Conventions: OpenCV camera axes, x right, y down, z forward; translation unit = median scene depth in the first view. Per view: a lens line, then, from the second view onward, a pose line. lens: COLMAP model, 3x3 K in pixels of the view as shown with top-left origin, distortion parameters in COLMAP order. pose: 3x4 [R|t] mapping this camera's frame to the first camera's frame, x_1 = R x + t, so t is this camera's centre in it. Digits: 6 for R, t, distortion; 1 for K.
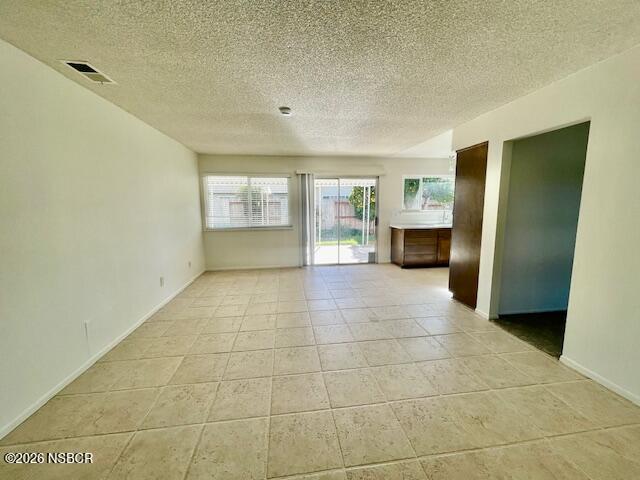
lens RADIAL K [[259.8, 0, 318.6], [0, 259.8, 237.9], [0, 0, 1]] dist [-0.000009, -0.000023]
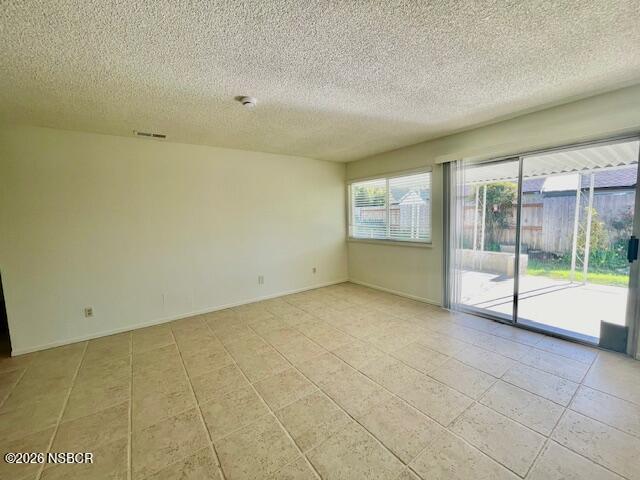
lens RADIAL K [[258.2, 0, 320.0], [0, 258.2, 240.0], [0, 0, 1]] dist [-0.000655, -0.000008]
pose [[0.471377, 0.077558, -0.878515, 0.366743], [-0.081422, 0.995698, 0.044216, -0.060500], [0.878165, 0.050688, 0.475664, 0.437809]]
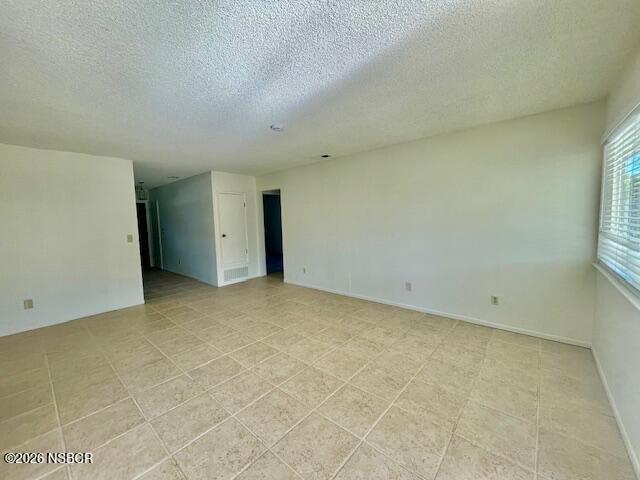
lens RADIAL K [[259.8, 0, 318.6], [0, 259.8, 237.9], [0, 0, 1]] dist [-0.000009, -0.000023]
pose [[-0.747940, 0.078358, -0.659125, 0.236482], [-0.050080, 0.983515, 0.173751, -0.129179], [0.661875, 0.162964, -0.731686, 0.994406]]
